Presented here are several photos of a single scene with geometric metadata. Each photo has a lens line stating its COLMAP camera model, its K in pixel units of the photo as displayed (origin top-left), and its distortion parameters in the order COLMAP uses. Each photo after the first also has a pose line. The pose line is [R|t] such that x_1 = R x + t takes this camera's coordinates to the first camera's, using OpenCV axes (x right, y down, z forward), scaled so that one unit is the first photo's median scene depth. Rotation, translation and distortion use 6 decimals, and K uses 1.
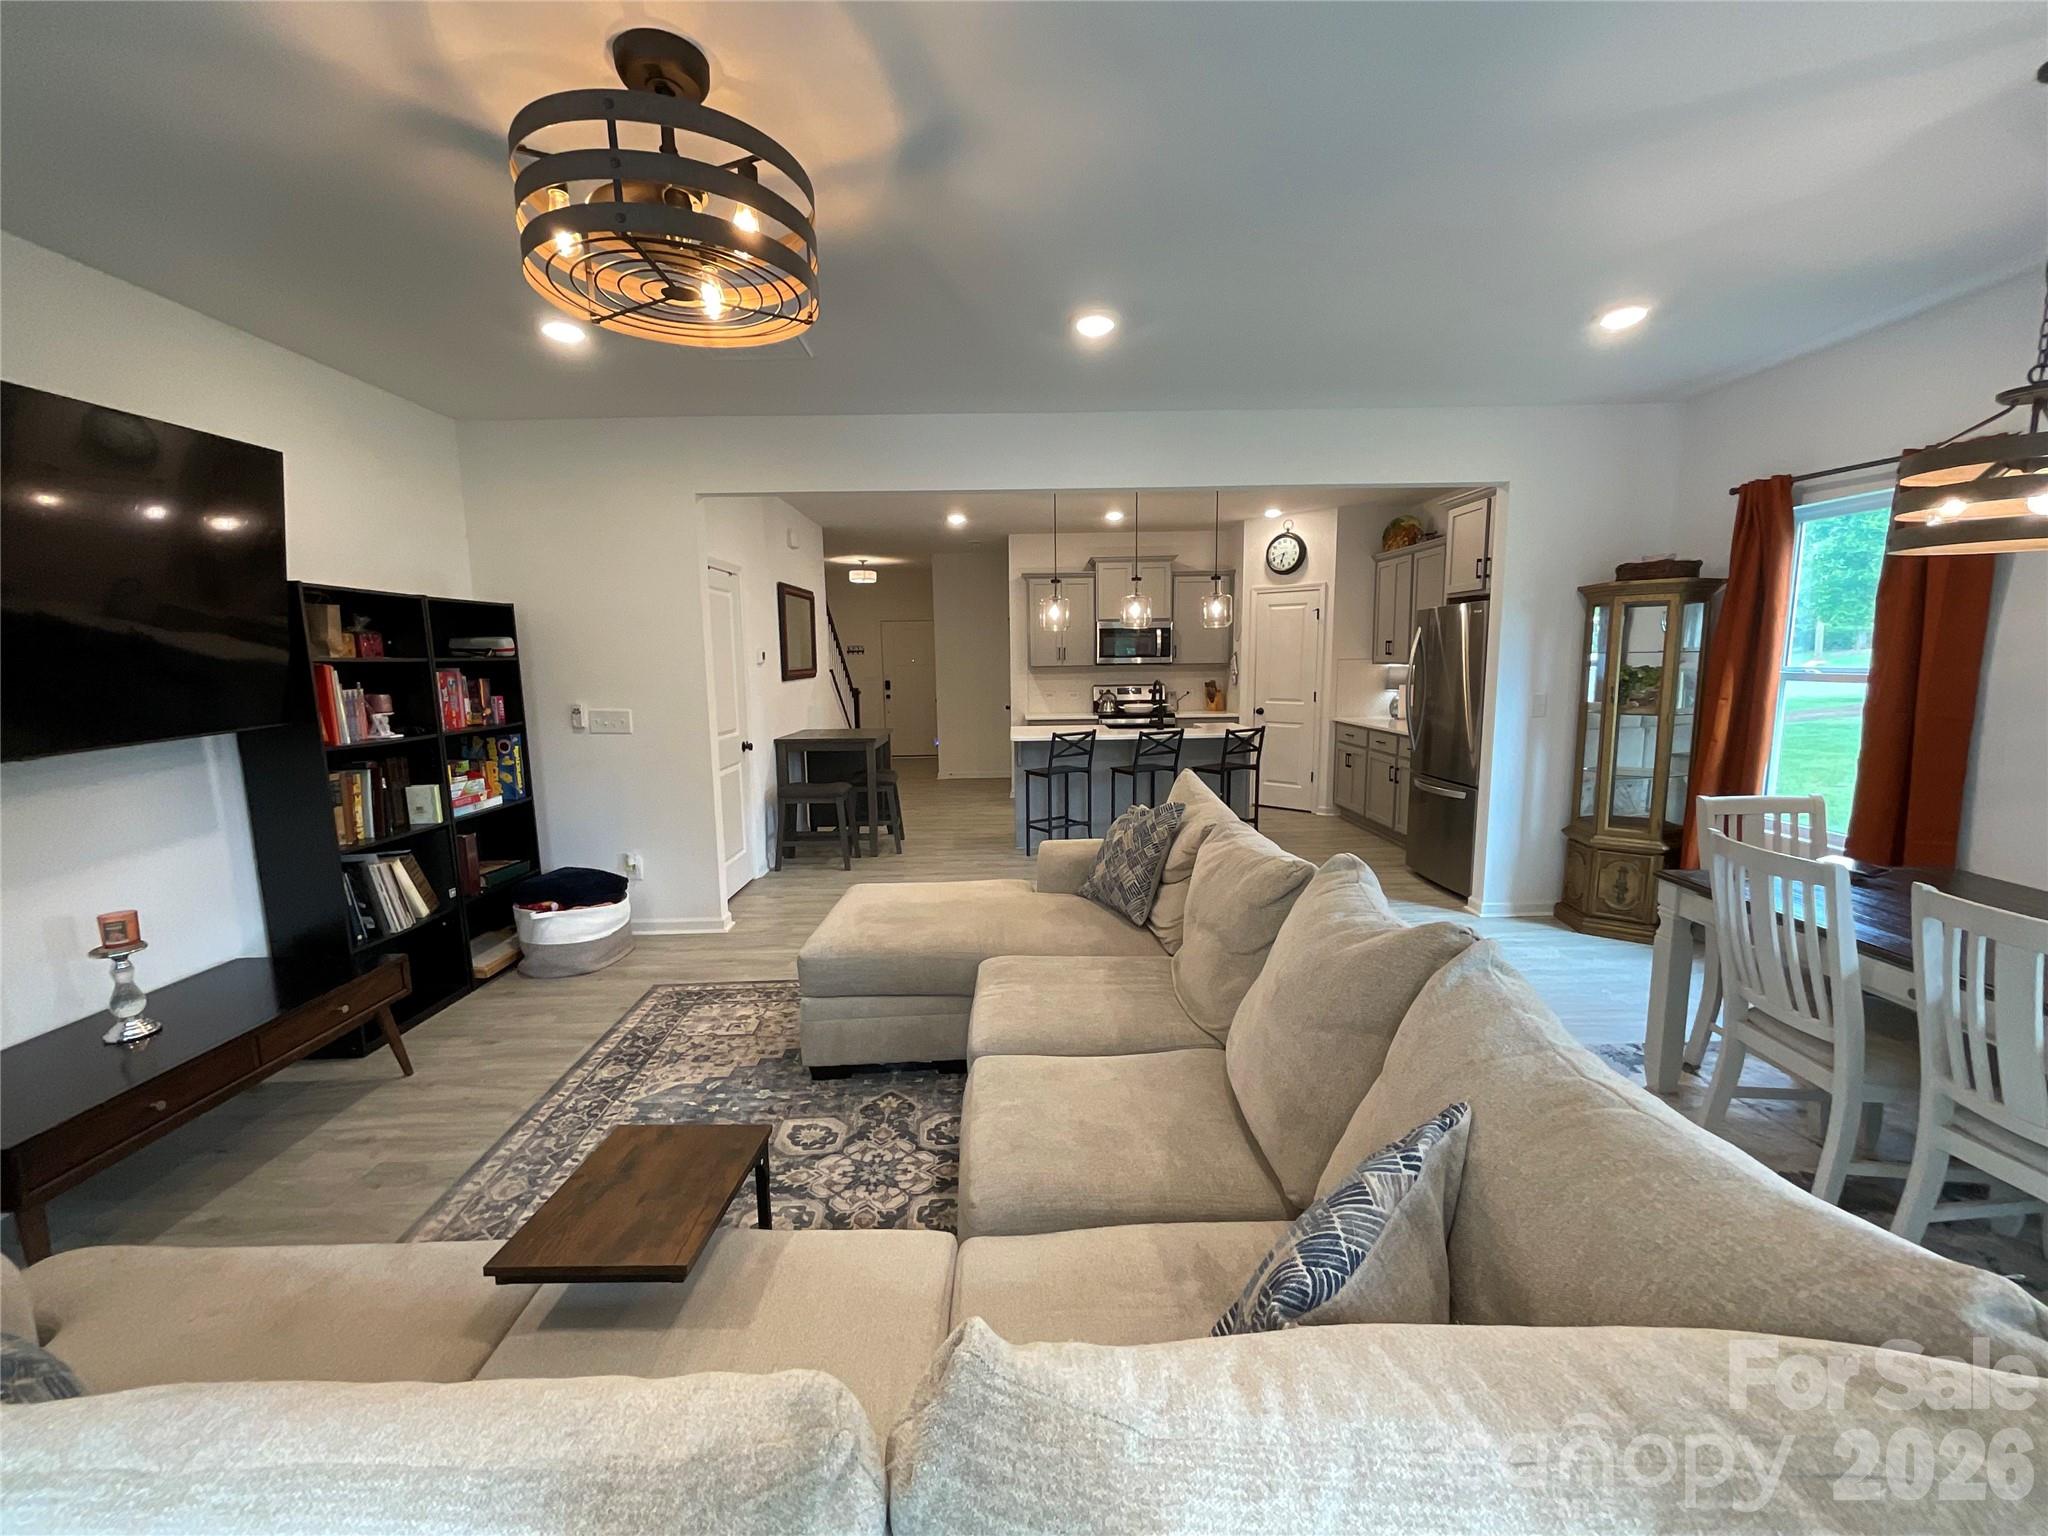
lens RADIAL K [[824.9, 0, 1026.6], [0, 824.9, 774.7], [0, 0, 1]] dist [0.000066, -0.002326]
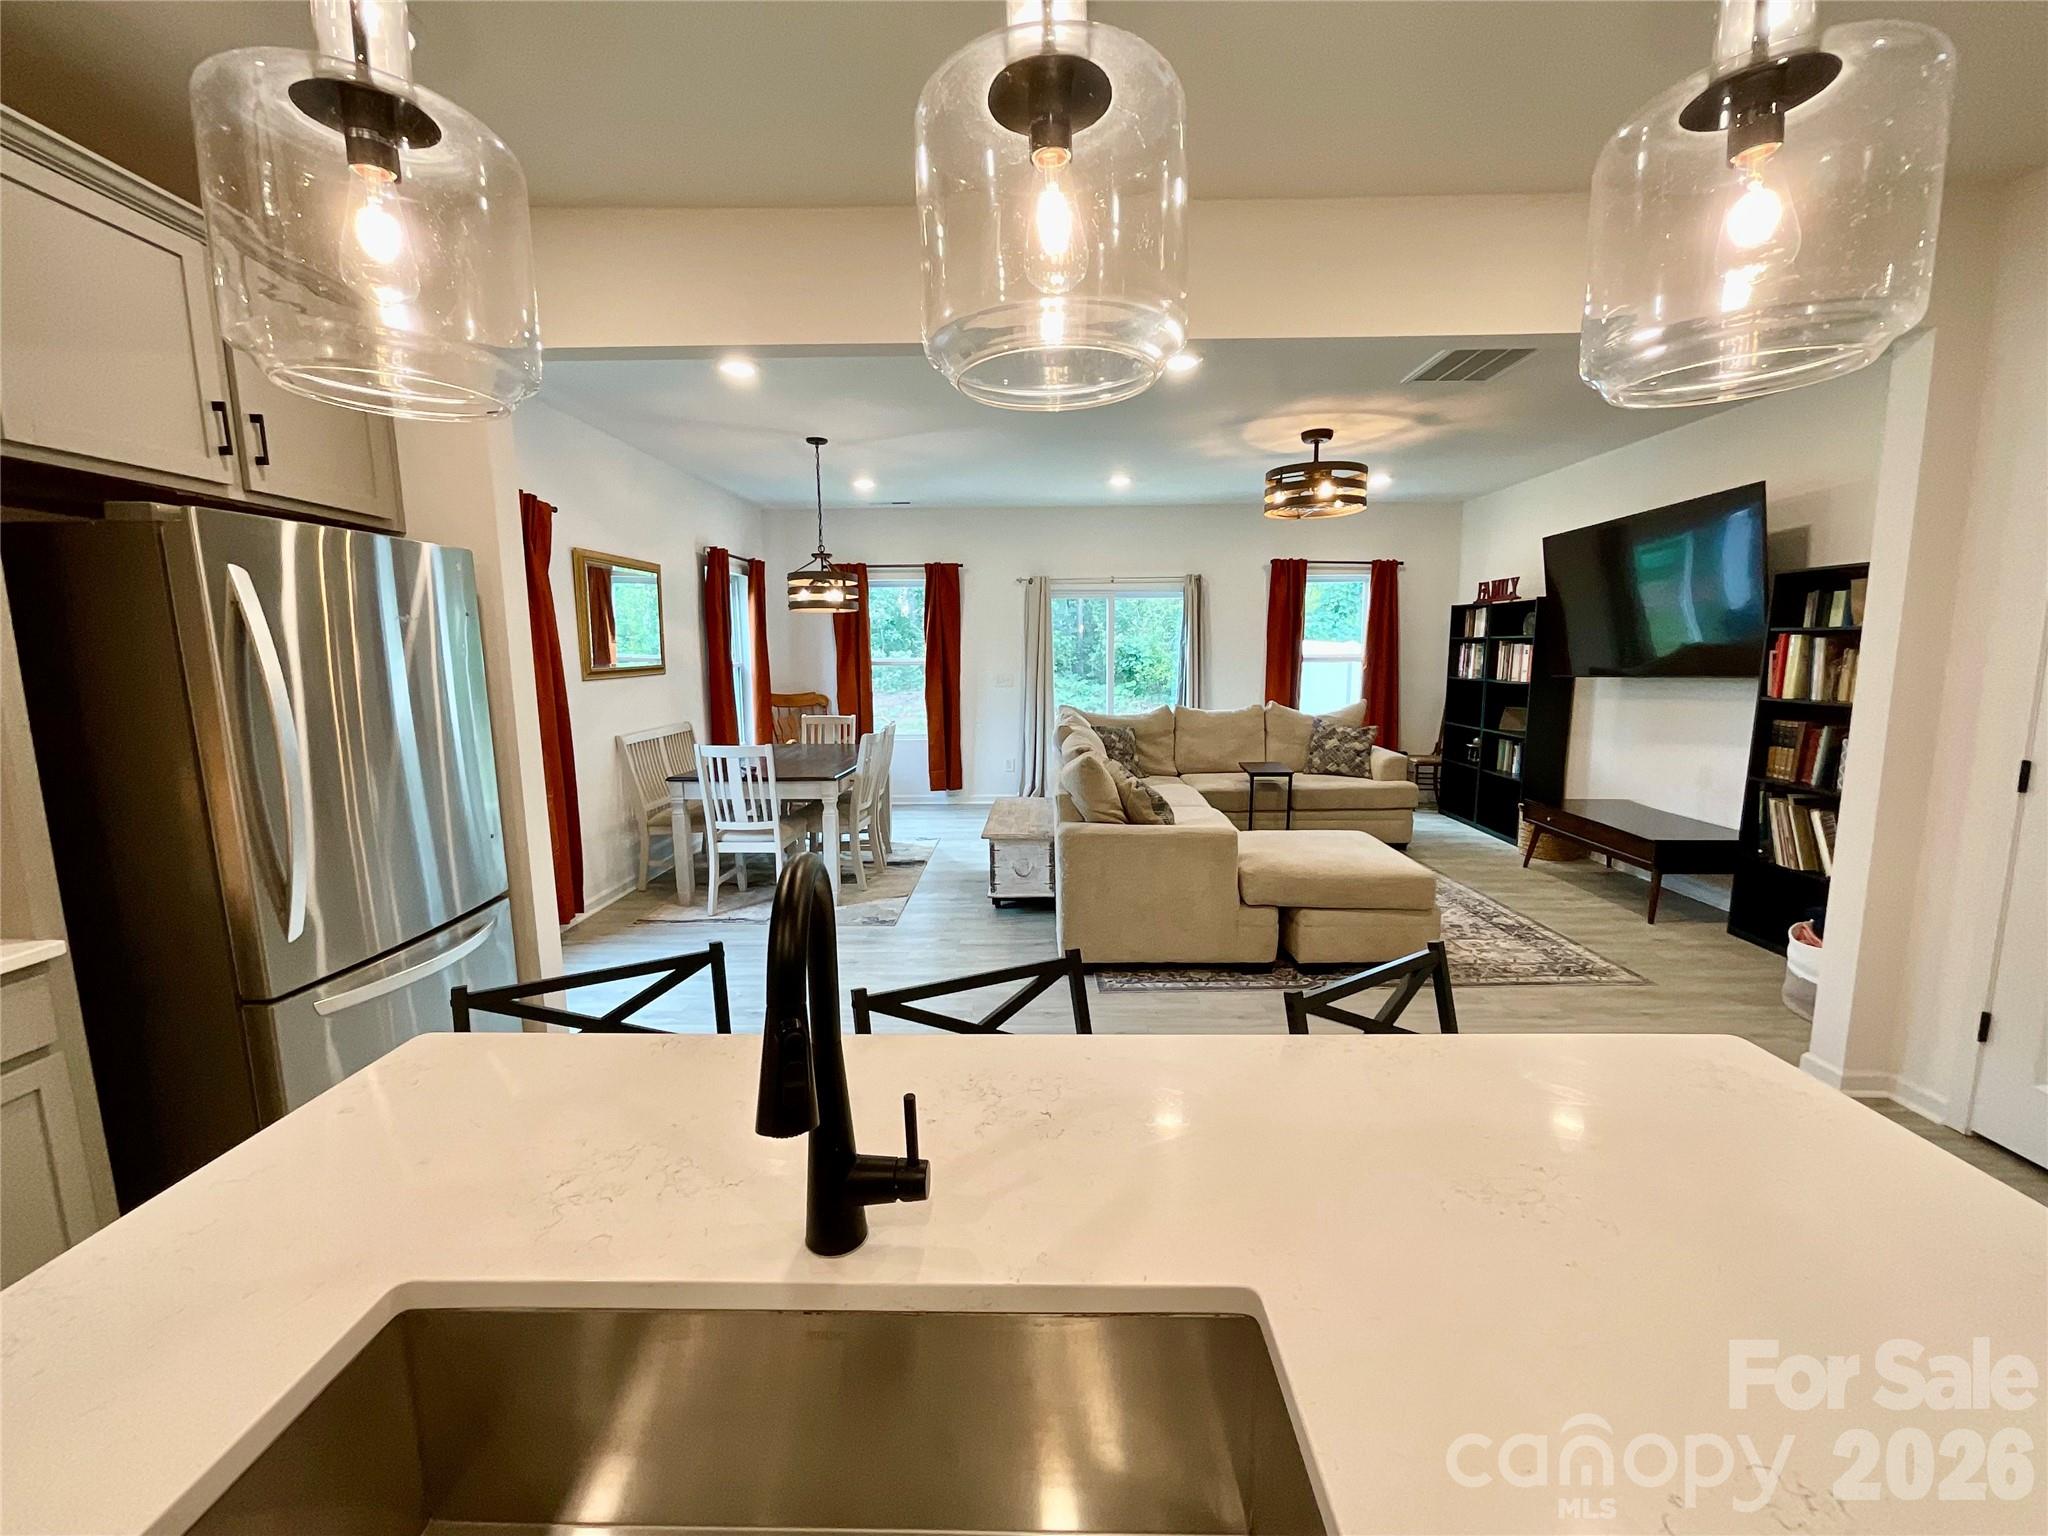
lens RADIAL K [[824.9, 0, 1021.8], [0, 824.9, 772.9], [0, 0, 1]] dist [0.000066, -0.002326]
pose [[-0.998601, 0.018063, 0.049698, 0.205698], [0.031514, 0.957997, 0.285043, -0.252559], [-0.042462, 0.286210, -0.957226, 1.792164]]
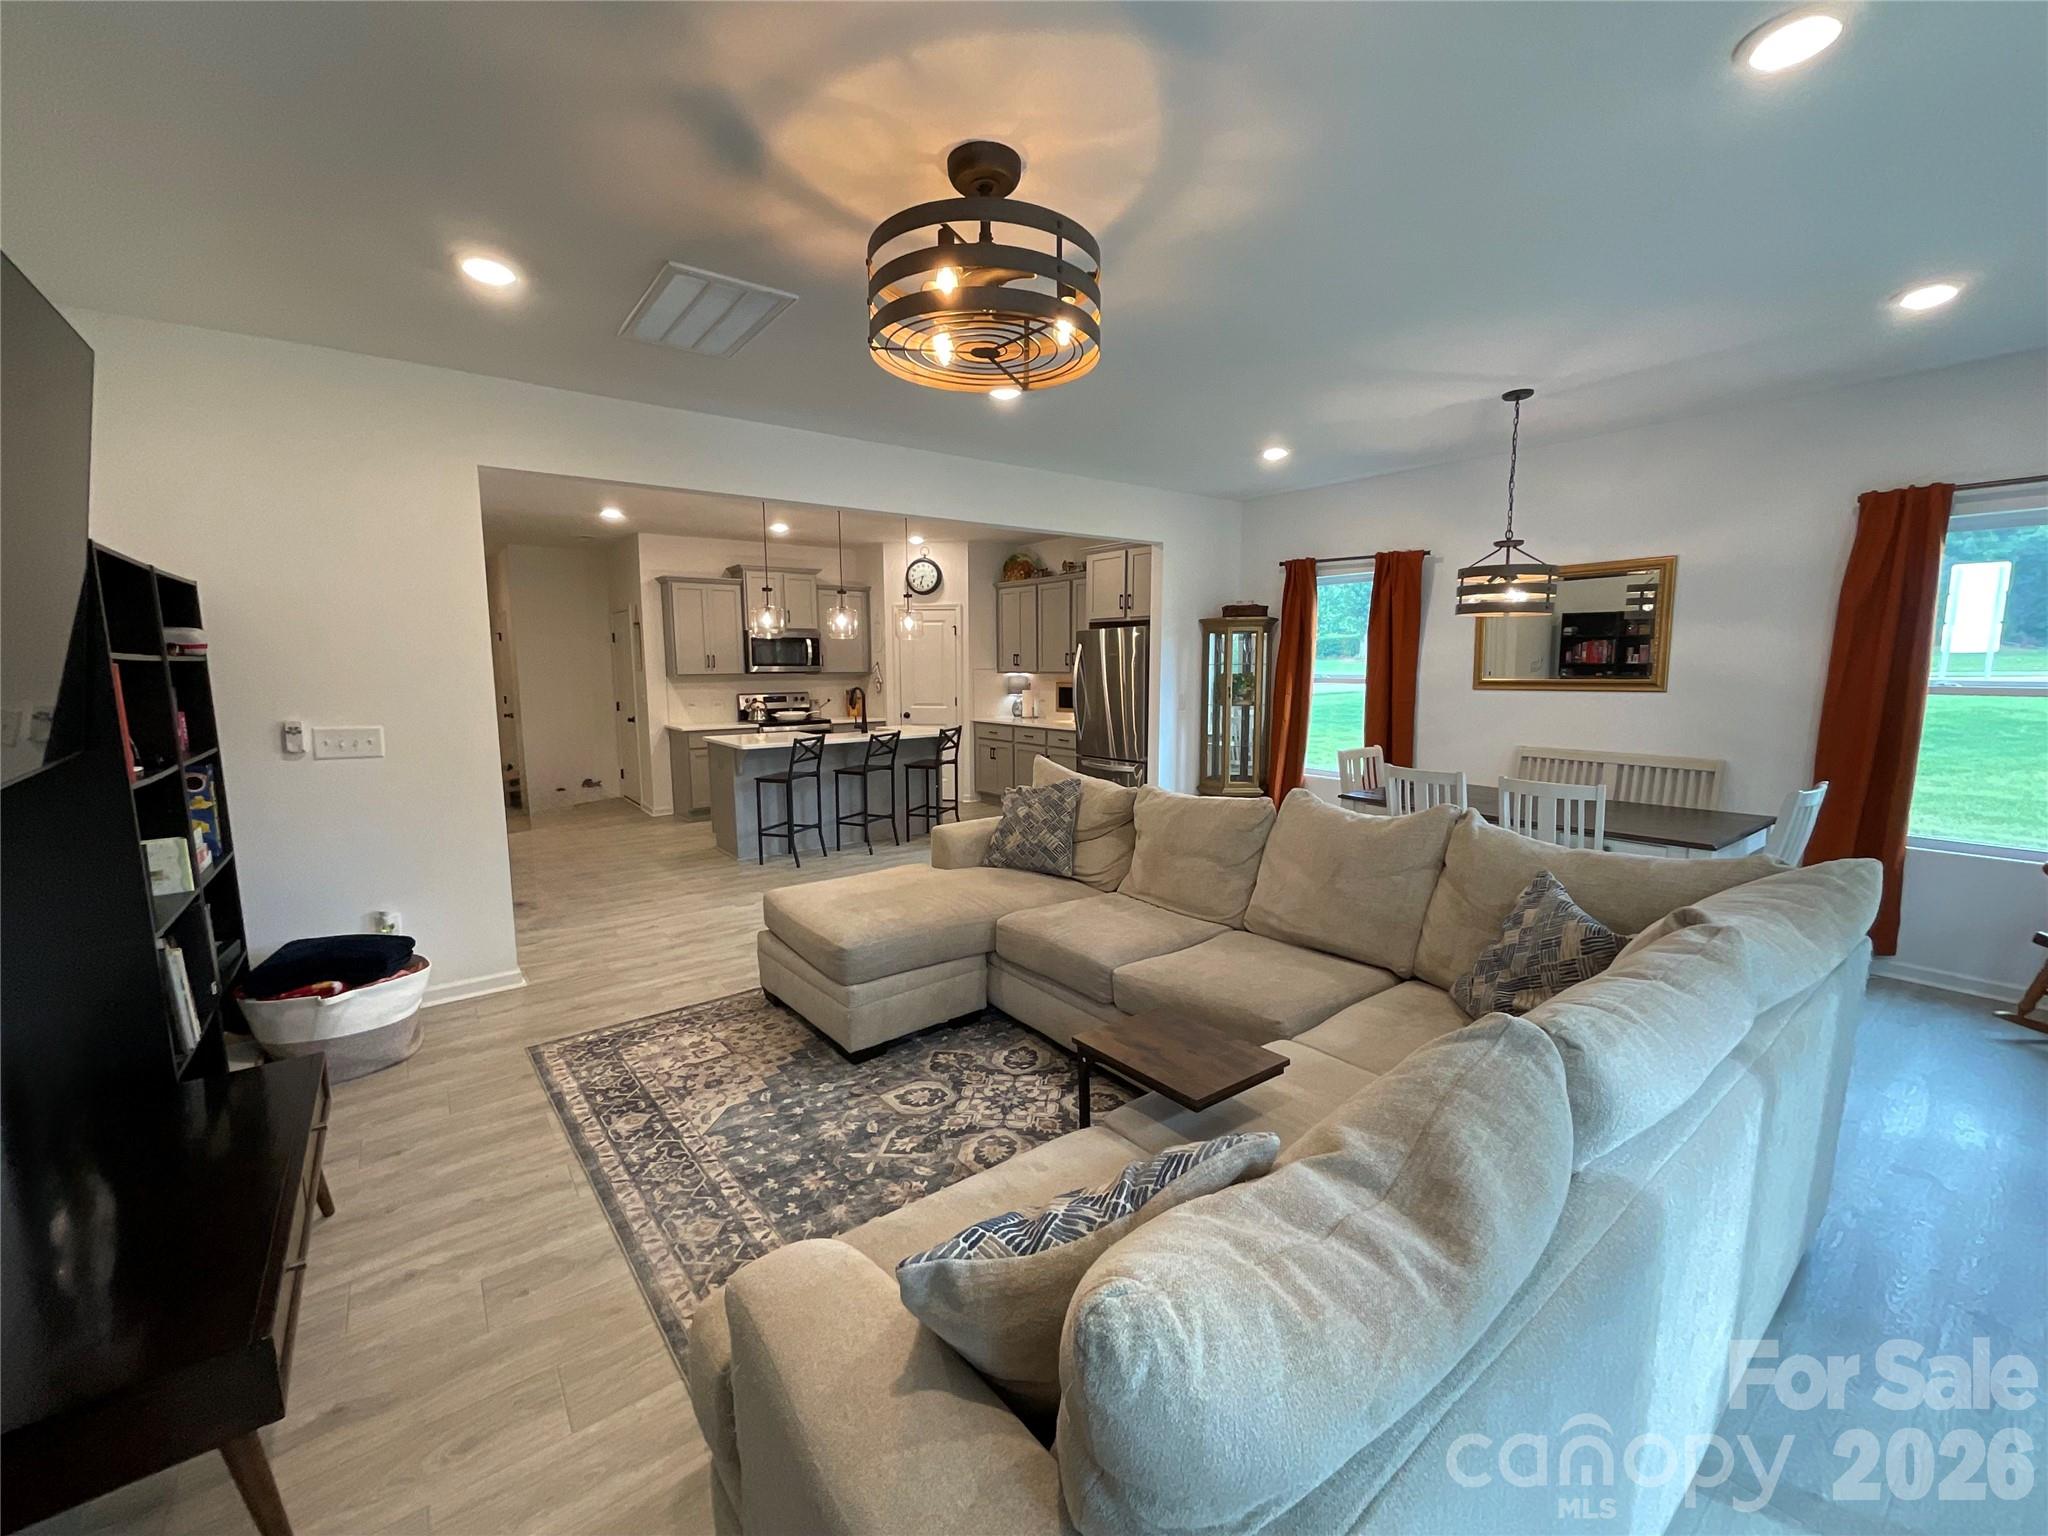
lens RADIAL K [[824.9, 0, 1022.9], [0, 824.9, 774.2], [0, 0, 1]] dist [0.000066, -0.002326]
pose [[0.807999, -0.068419, 0.585197, -0.498772], [0.076826, 0.996989, 0.010488, 0.006114], [-0.584153, 0.036484, 0.810823, 0.011229]]
